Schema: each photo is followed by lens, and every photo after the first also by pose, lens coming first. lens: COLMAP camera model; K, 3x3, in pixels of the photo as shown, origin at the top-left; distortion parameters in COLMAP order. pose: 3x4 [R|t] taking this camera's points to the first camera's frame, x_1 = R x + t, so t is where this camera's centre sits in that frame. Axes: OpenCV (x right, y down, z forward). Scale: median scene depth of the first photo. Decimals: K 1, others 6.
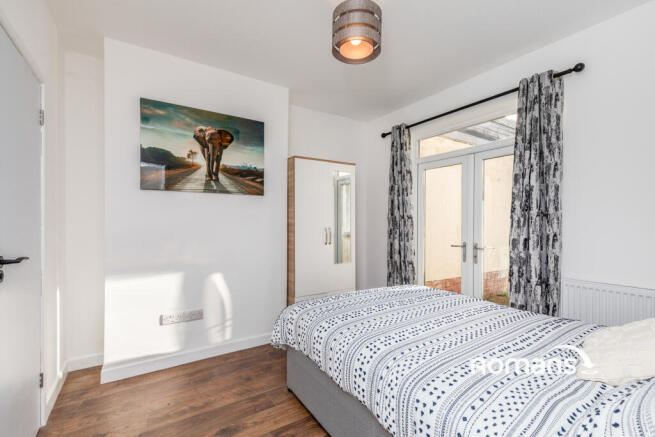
lens RADIAL K [[291.4, 0, 325.7], [0, 291.4, 220.5], [0, 0, 1]] dist [0.001190, -0.000199]
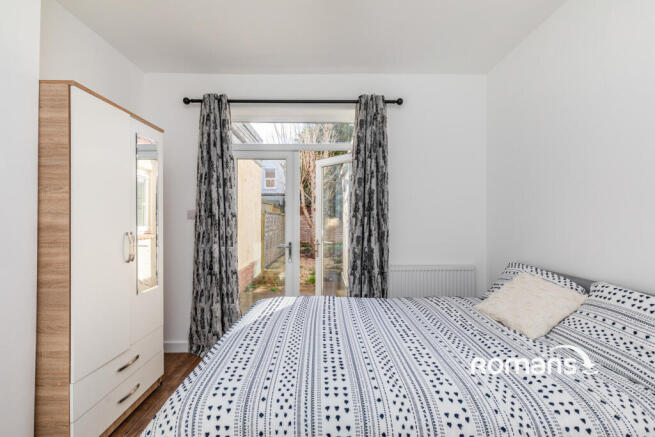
lens RADIAL K [[291.4, 0, 325.6], [0, 291.4, 218.1], [0, 0, 1]] dist [0.001190, -0.000199]
pose [[0.538386, 0.003623, 0.842690, -0.248428], [-0.001554, 0.999993, -0.003306, -0.001036], [-0.842697, 0.000470, 0.538388, 0.359252]]
